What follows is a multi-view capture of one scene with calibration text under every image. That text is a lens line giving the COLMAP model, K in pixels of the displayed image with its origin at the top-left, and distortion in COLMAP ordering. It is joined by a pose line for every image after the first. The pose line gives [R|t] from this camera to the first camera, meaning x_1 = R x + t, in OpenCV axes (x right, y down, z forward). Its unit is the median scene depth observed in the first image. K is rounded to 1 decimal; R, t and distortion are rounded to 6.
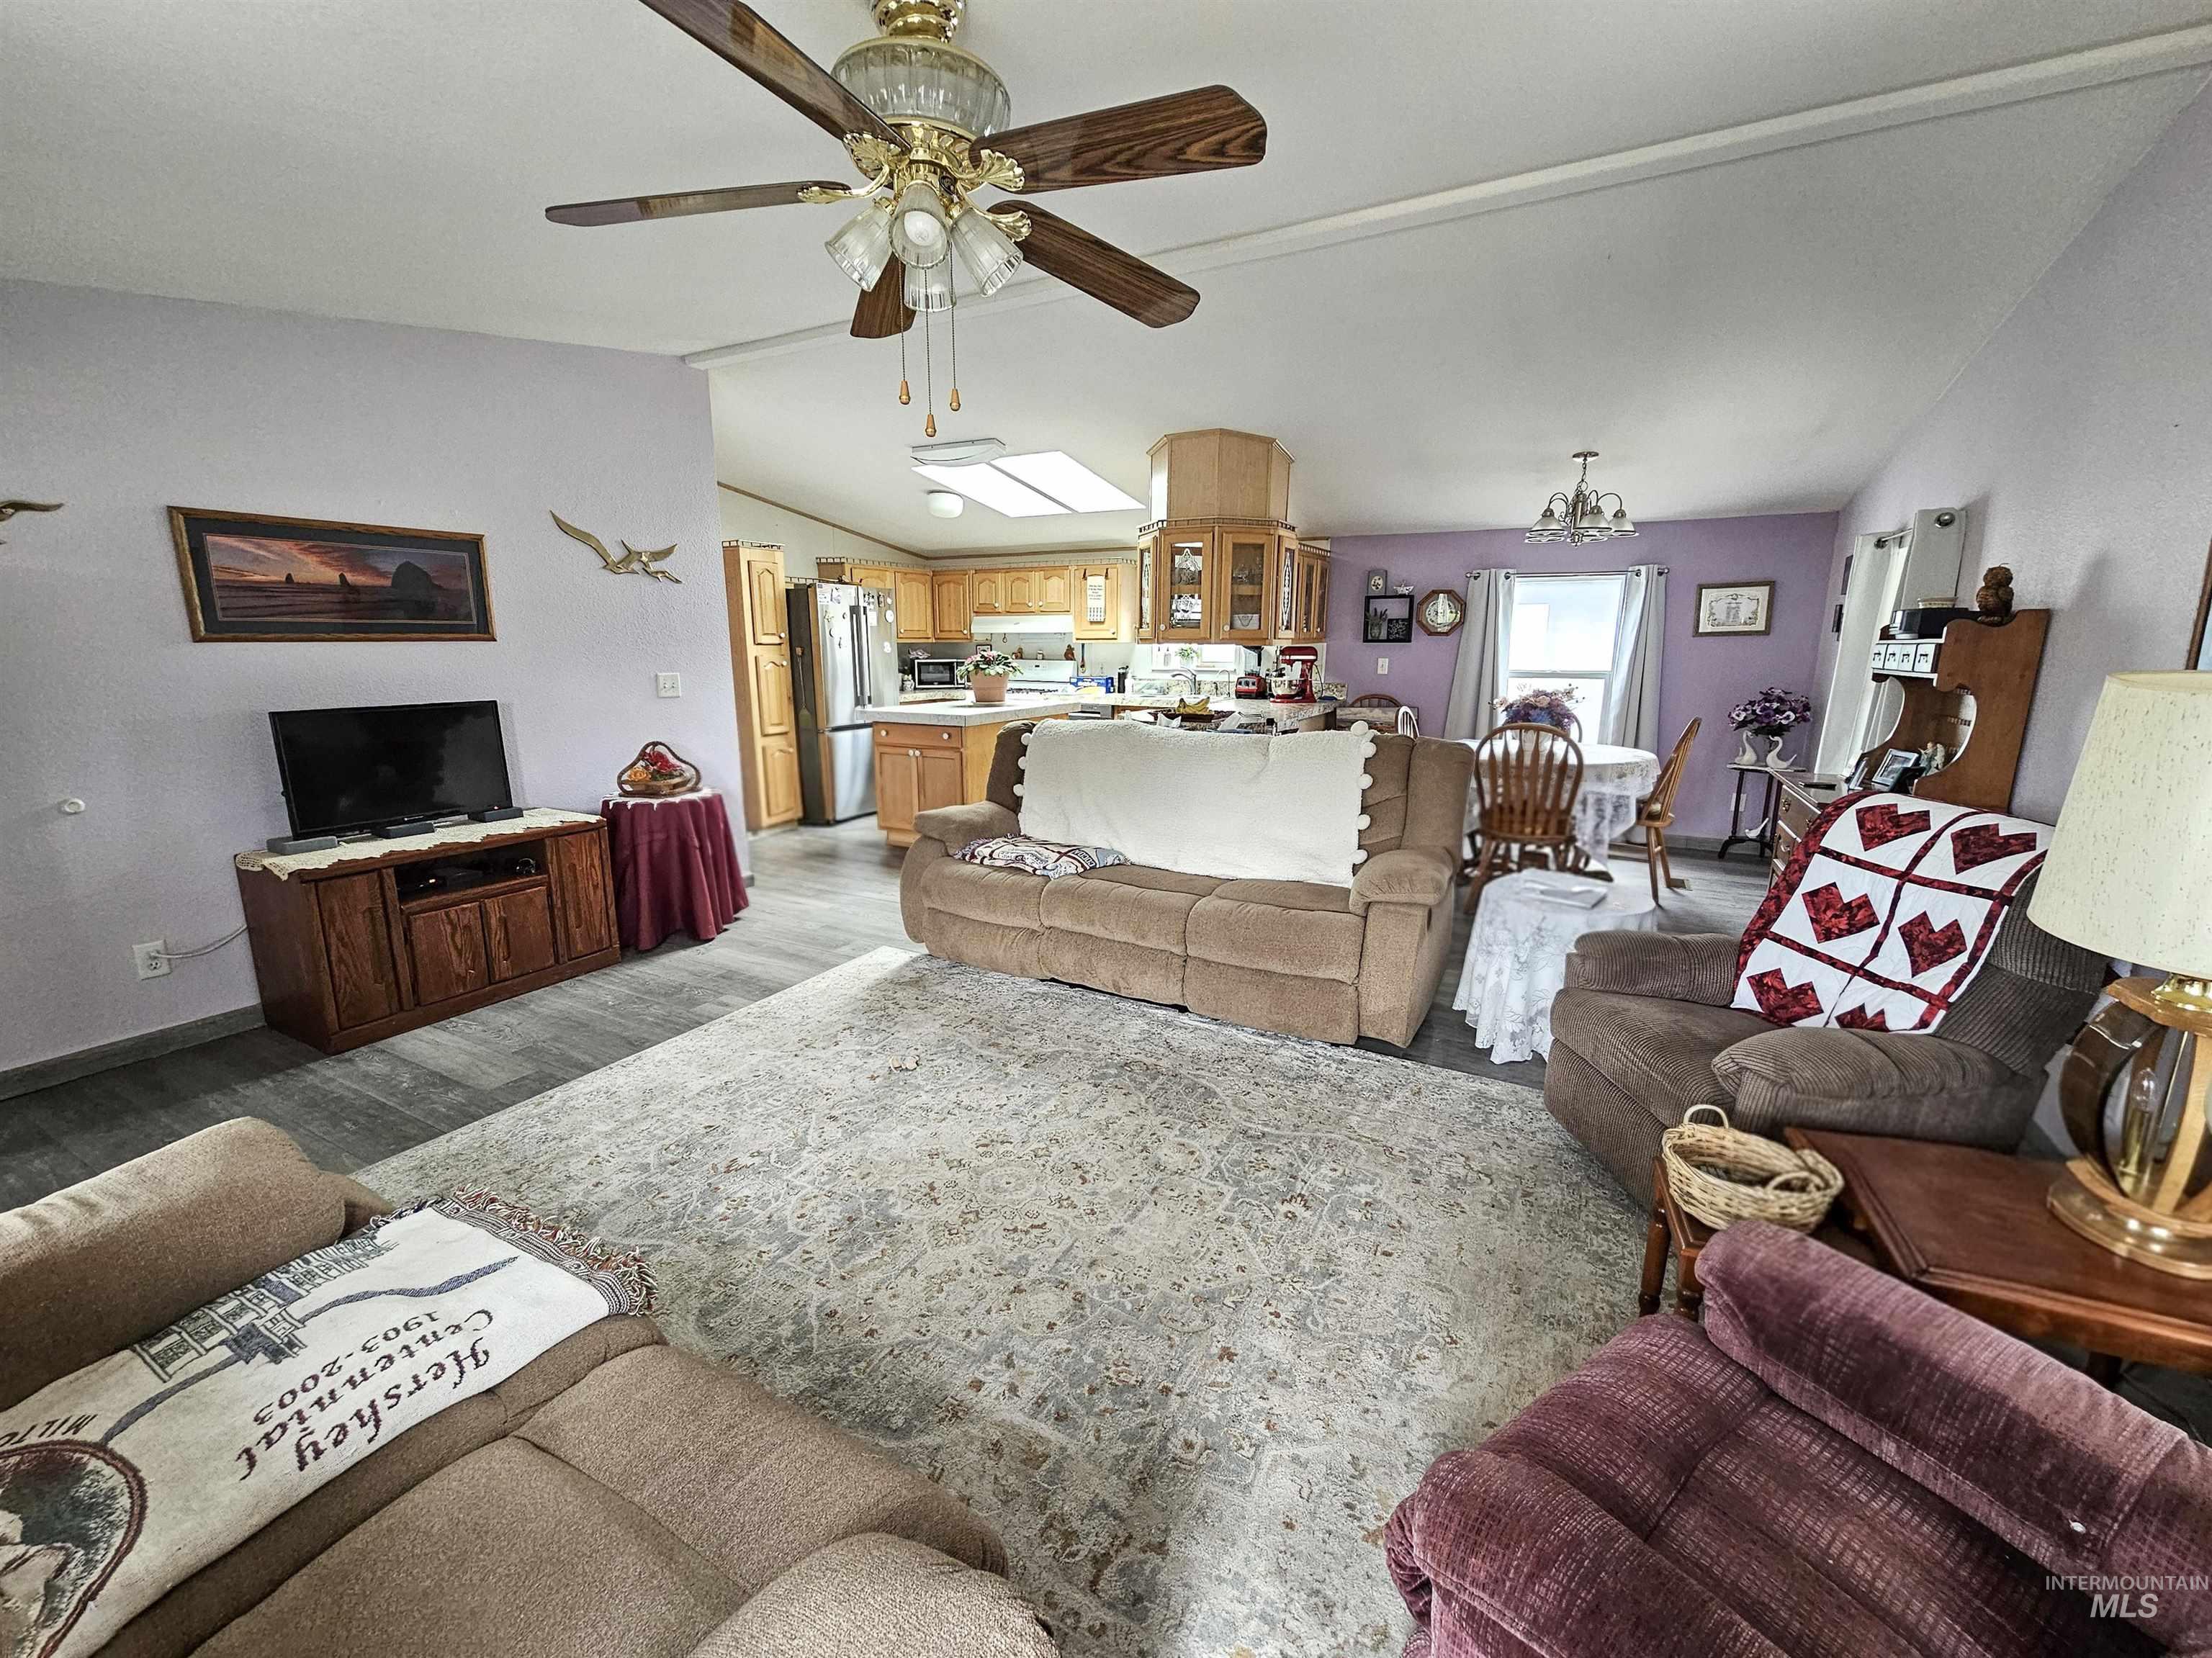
lens RADIAL K [[905.3, 0, 1100.7], [0, 905.3, 829.8], [0, 0, 1]] dist [-0.004660, 0.003269]
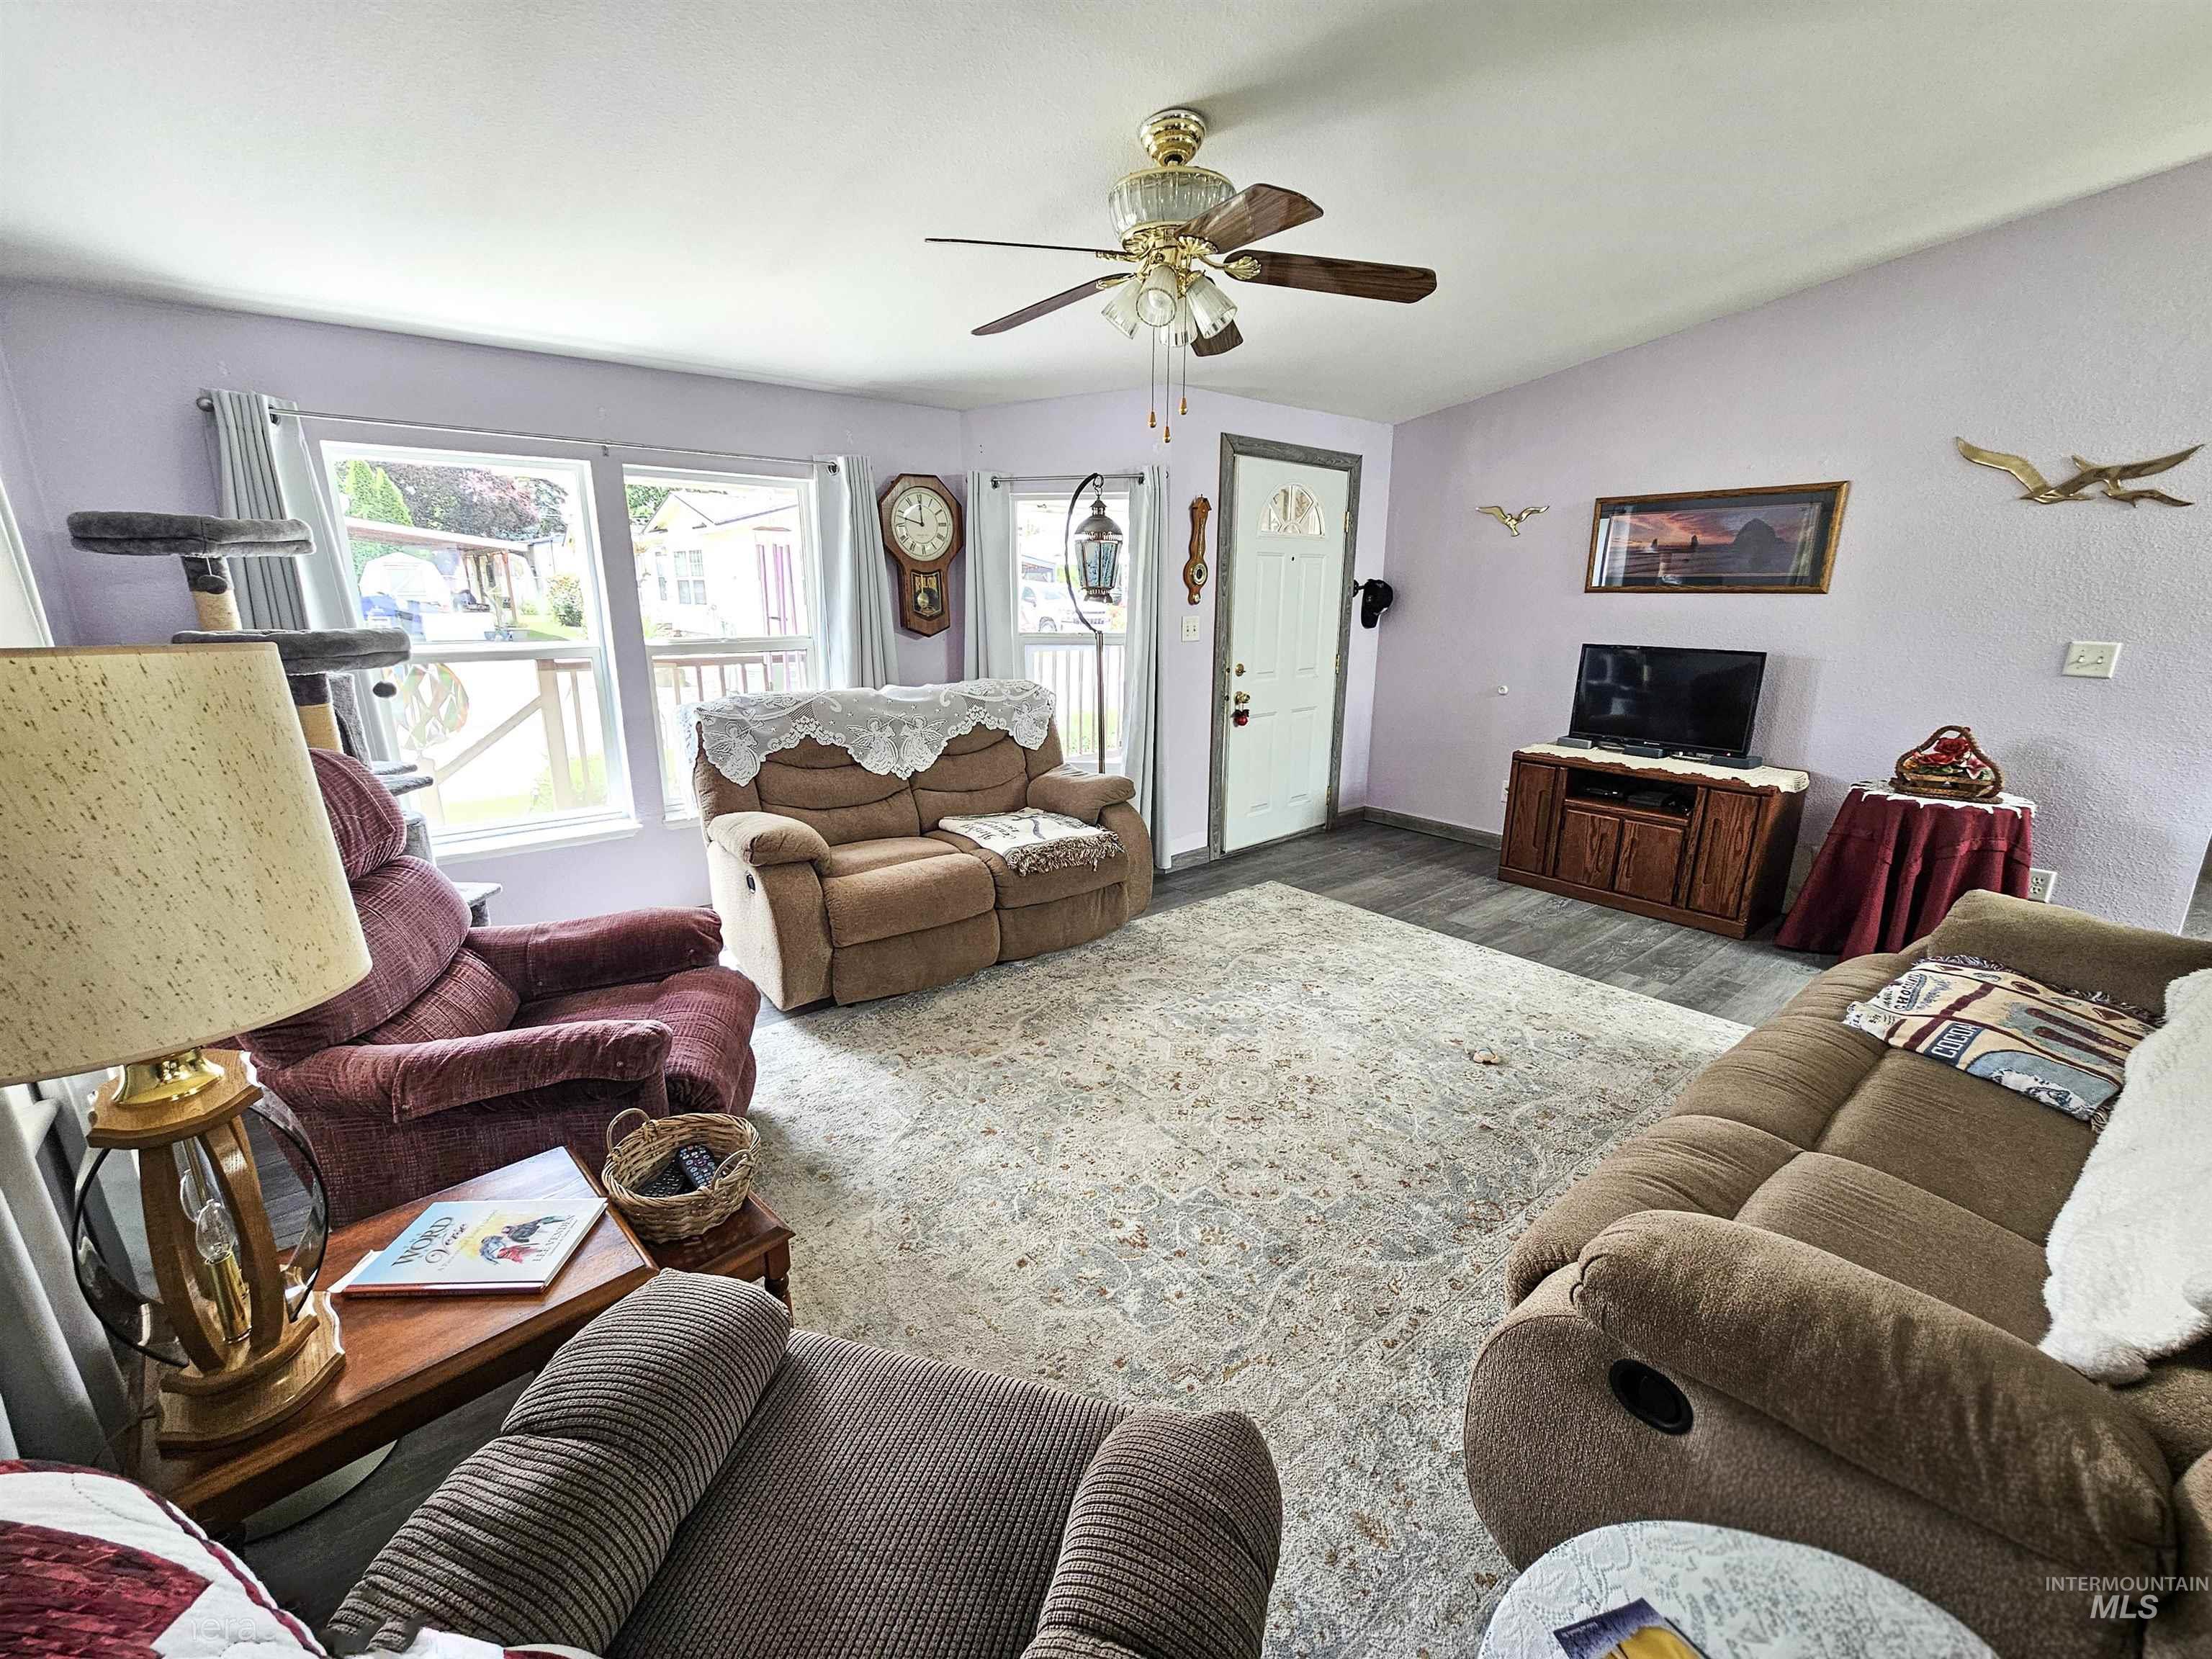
lens RADIAL K [[914.7, 0, 1097.9], [0, 914.7, 832.4], [0, 0, 1]] dist [-0.003926, -0.000102]
pose [[-0.367169, 0.240049, -0.898645, 0.373251], [-0.193425, 0.925301, 0.326199, -0.094914], [0.909821, 0.293591, -0.293310, 0.443198]]
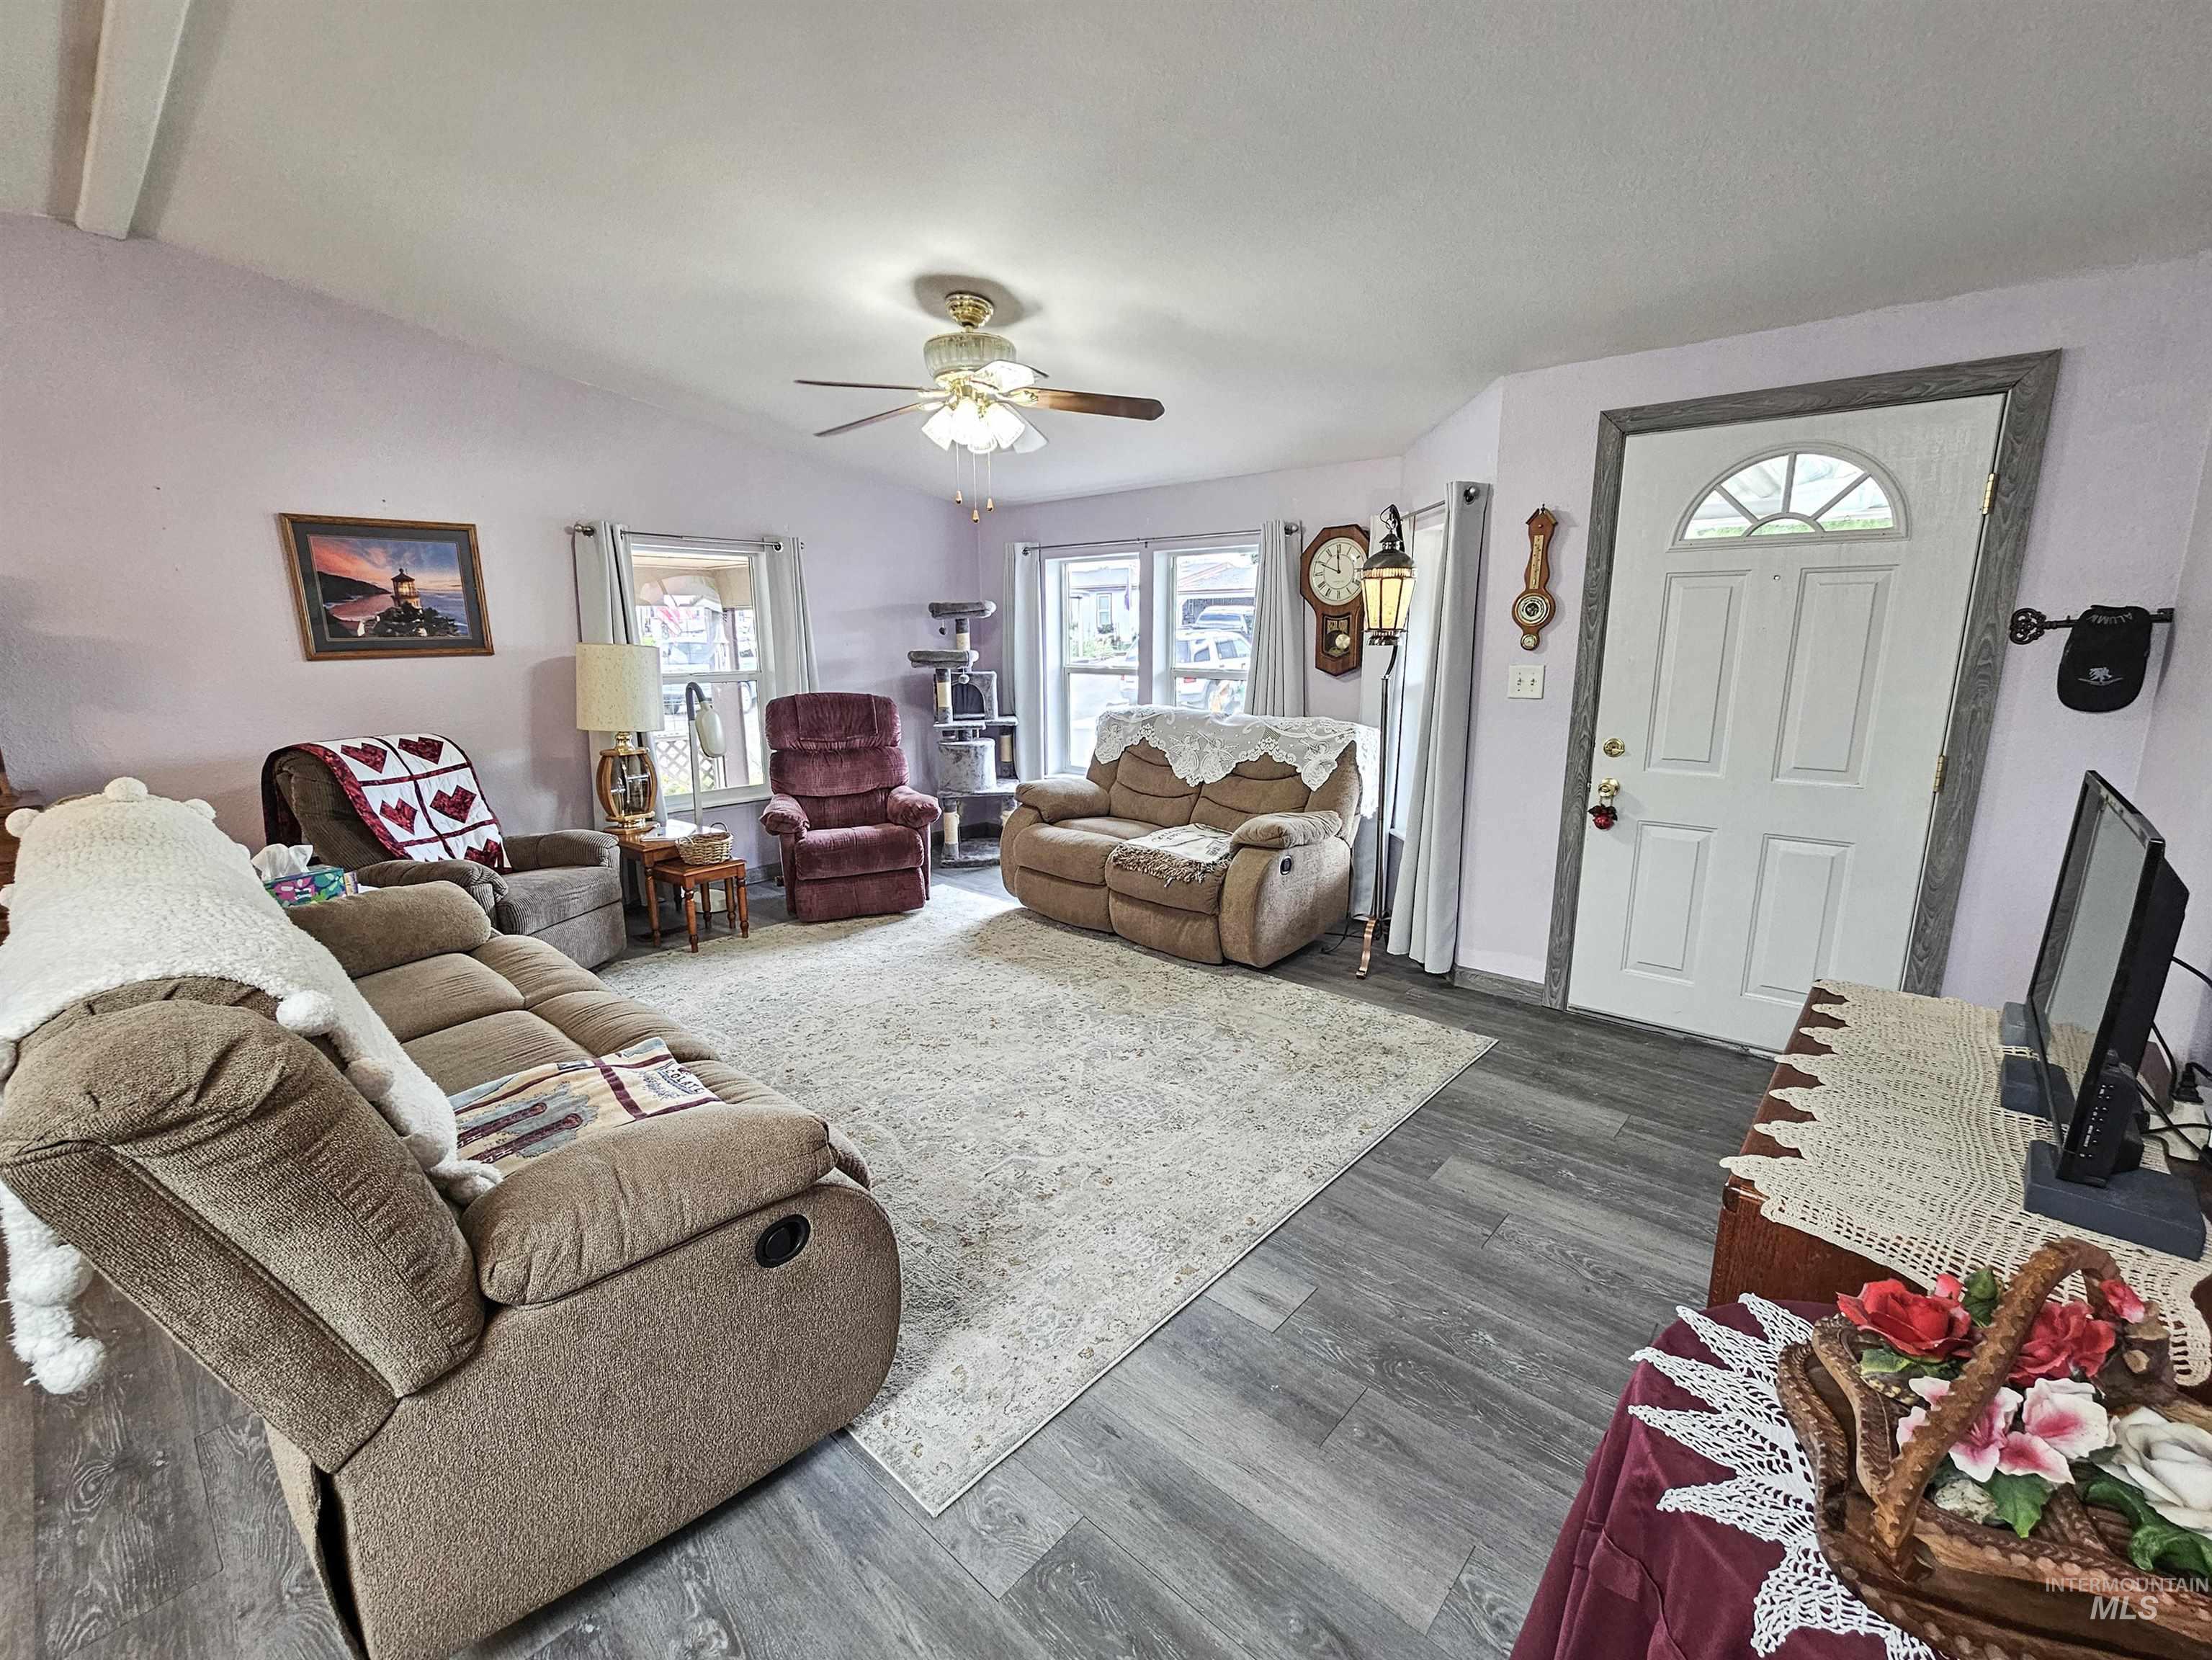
lens RADIAL K [[950.2, 0, 1098.6], [0, 950.2, 830.7], [0, 0, 1]] dist [-0.001237, -0.000016]
pose [[-0.973341, -0.044658, 0.224974, -0.269126], [0.049071, 0.917606, 0.394450, -0.182162], [-0.224053, 0.394974, -0.890952, 0.875019]]
